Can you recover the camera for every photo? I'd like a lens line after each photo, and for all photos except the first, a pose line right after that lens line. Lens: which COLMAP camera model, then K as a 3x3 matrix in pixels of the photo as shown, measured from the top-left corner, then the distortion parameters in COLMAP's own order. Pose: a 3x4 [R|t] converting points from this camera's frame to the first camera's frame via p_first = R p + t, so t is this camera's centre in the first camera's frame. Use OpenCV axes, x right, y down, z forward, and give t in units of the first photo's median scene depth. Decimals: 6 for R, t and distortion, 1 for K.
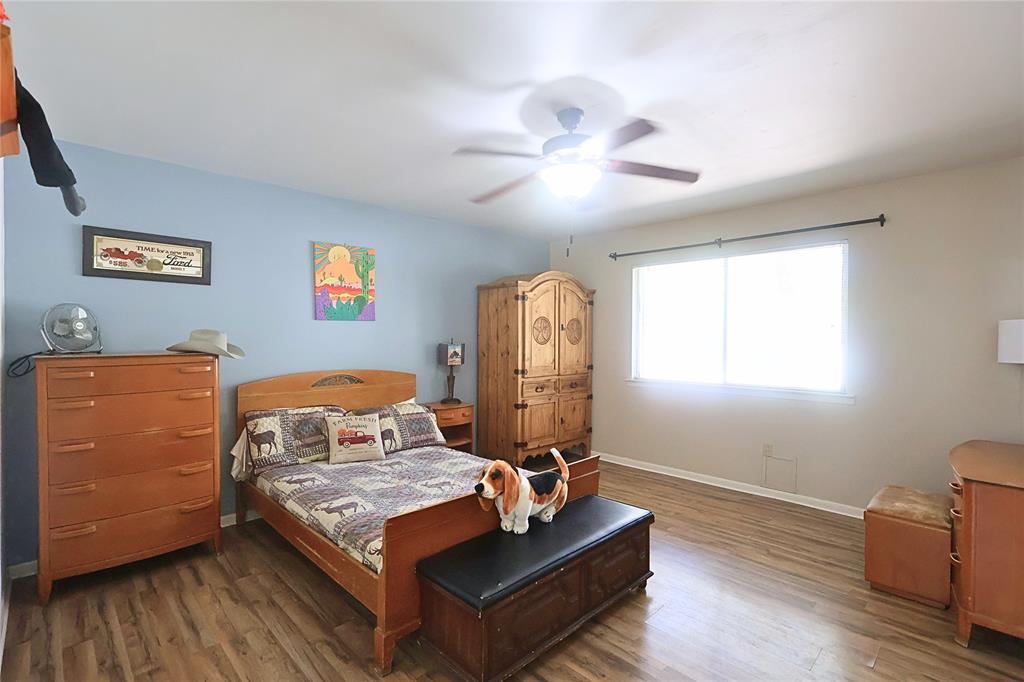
lens RADIAL K [[473.2, 0, 506.9], [0, 473.2, 339.1], [0, 0, 1]] dist [-0.001675, -0.000117]
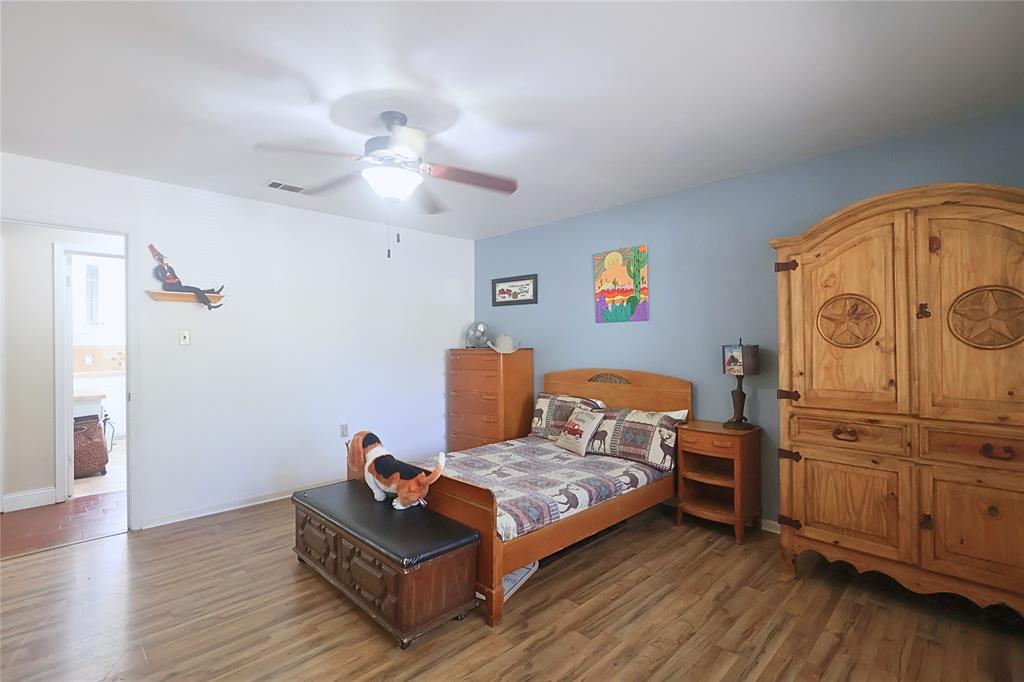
lens RADIAL K [[473.2, 0, 506.8], [0, 473.2, 342.2], [0, 0, 1]] dist [-0.001675, -0.000117]
pose [[-0.000340, -0.004490, -0.999990, 0.710643], [-0.004460, 0.999980, -0.004489, 0.011029], [0.999990, 0.004459, -0.000360, 0.771352]]
